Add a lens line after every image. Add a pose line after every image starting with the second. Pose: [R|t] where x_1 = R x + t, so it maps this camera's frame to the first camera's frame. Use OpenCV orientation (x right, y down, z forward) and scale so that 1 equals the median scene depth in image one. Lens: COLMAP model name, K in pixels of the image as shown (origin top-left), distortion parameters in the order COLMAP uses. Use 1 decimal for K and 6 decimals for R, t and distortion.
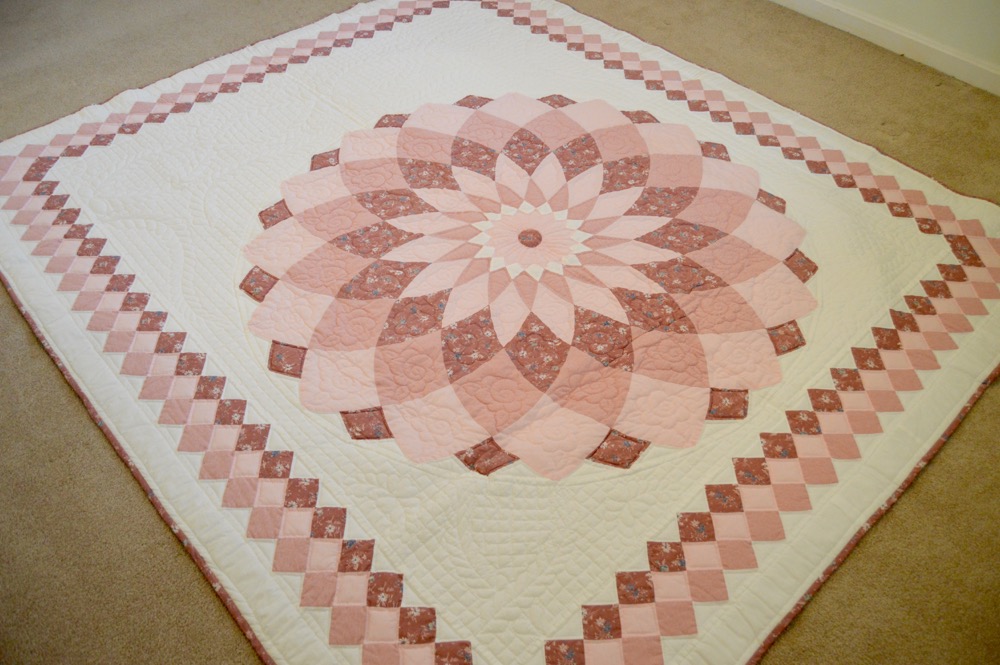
lens RADIAL K [[825.3, 0, 505.2], [0, 825.3, 333.7], [0, 0, 1]] dist [-0.093607, 0.039399]
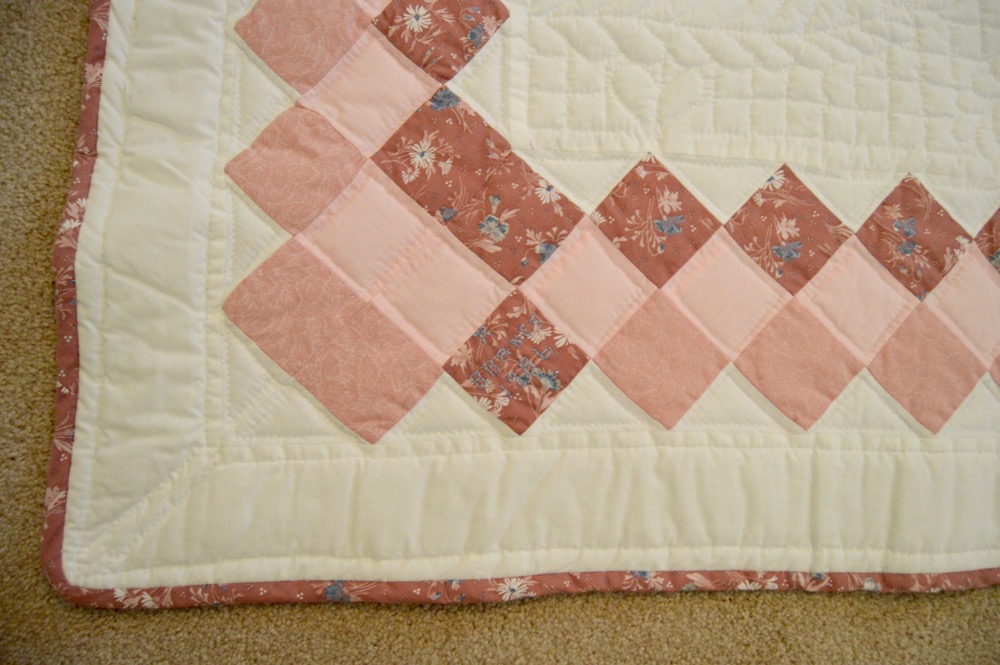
lens RADIAL K [[825.3, 0, 494.1], [0, 825.3, 334.7], [0, 0, 1]] dist [-0.093607, 0.039399]
pose [[0.692916, 0.721011, 0.003384, 0.057023], [-0.590102, 0.564399, 0.577264, 0.243081], [0.414304, -0.401992, 0.816550, 0.614893]]
